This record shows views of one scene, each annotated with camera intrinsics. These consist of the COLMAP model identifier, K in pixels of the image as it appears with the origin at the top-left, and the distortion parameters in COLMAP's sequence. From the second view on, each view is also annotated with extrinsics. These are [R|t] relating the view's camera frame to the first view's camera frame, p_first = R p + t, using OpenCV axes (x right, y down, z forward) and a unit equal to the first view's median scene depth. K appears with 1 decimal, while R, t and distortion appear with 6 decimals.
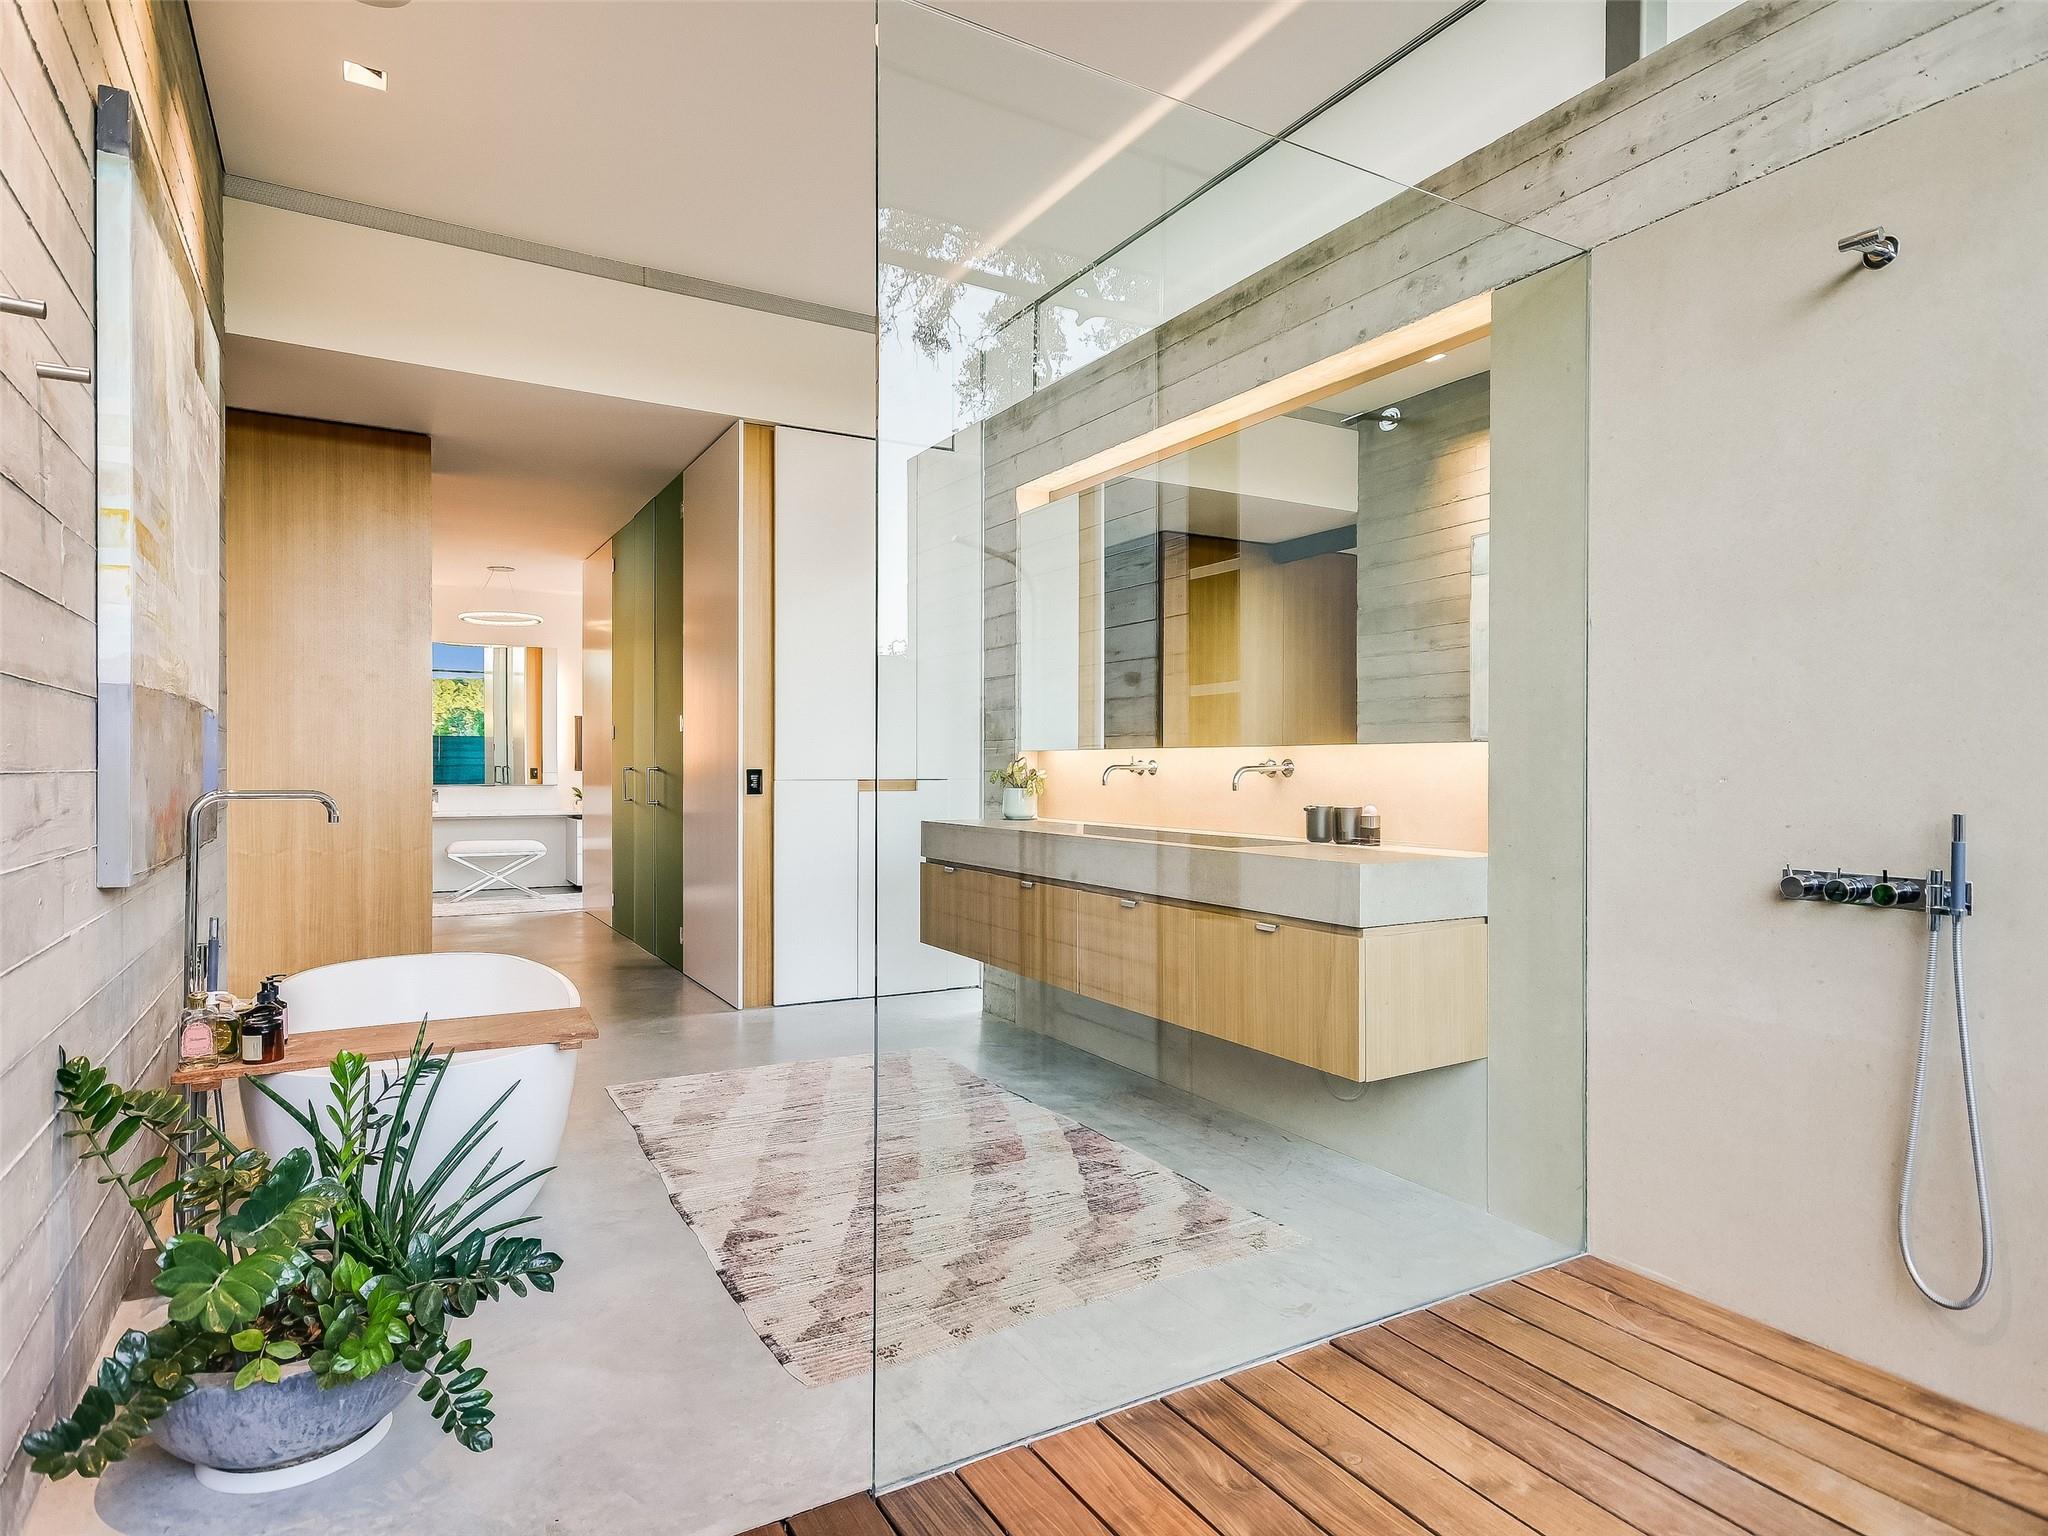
lens RADIAL K [[1150.2, 0, 1019.9], [0, 1150.2, 769.1], [0, 0, 1]] dist [-0.001894, 0.001399]
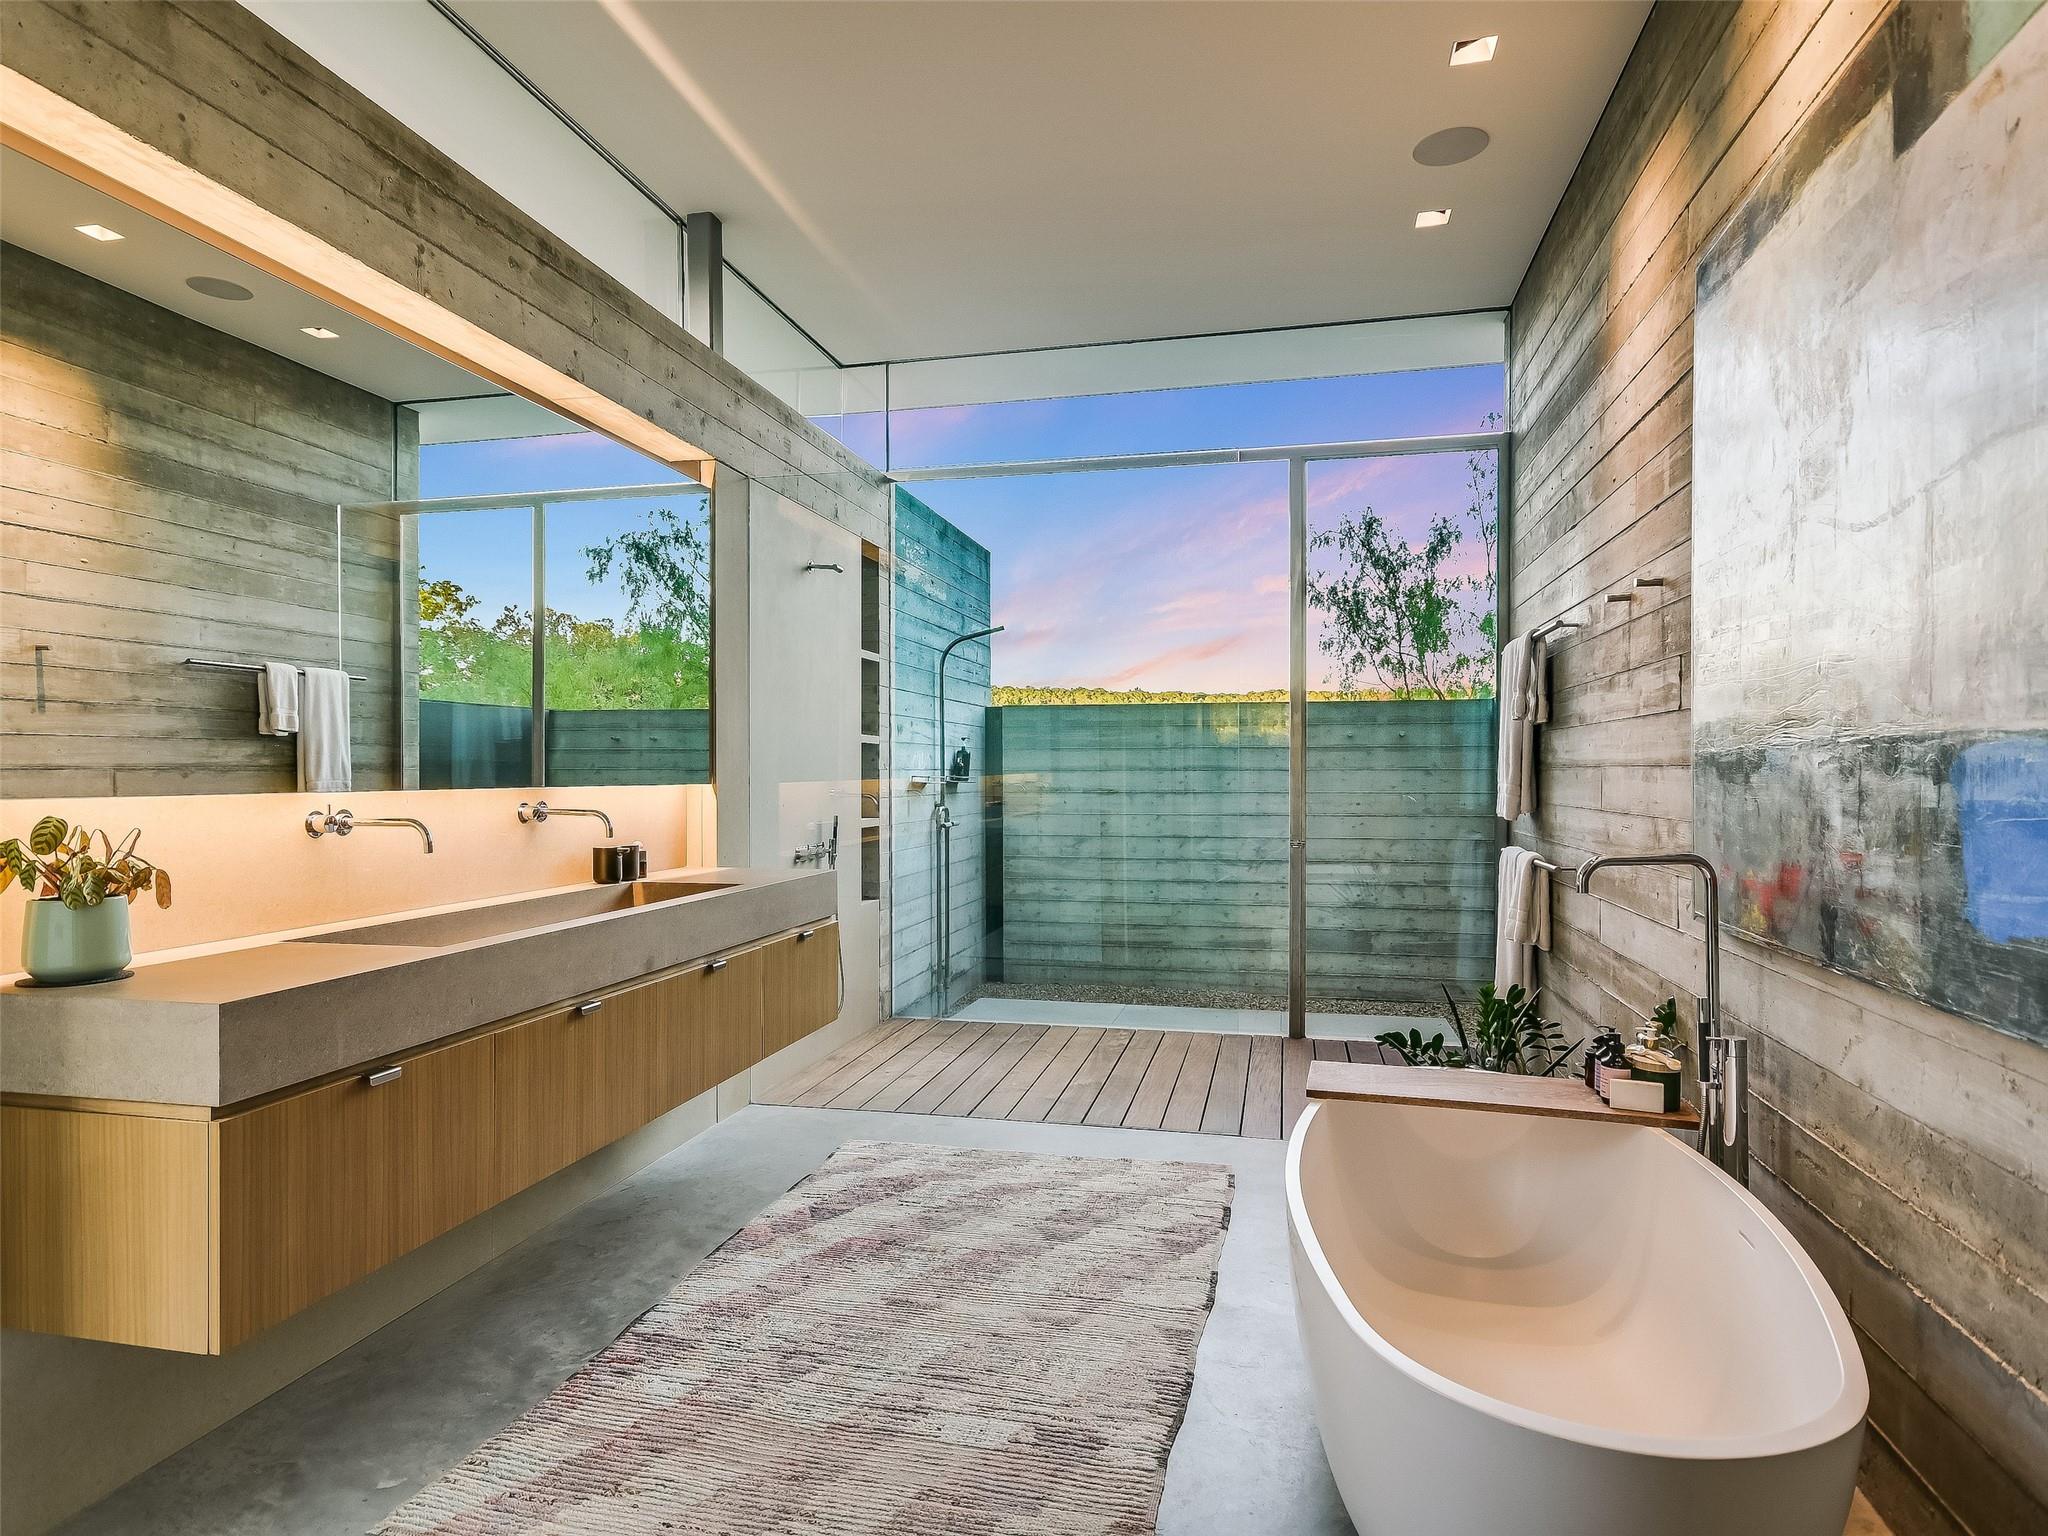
lens RADIAL K [[1150.2, 0, 1018.9], [0, 1150.2, 772.1], [0, 0, 1]] dist [-0.001894, 0.001399]
pose [[-0.728787, -0.006513, 0.684710, -0.690302], [-0.005199, 0.999979, 0.003977, -0.039780], [-0.684721, -0.000662, -0.728805, 1.505424]]
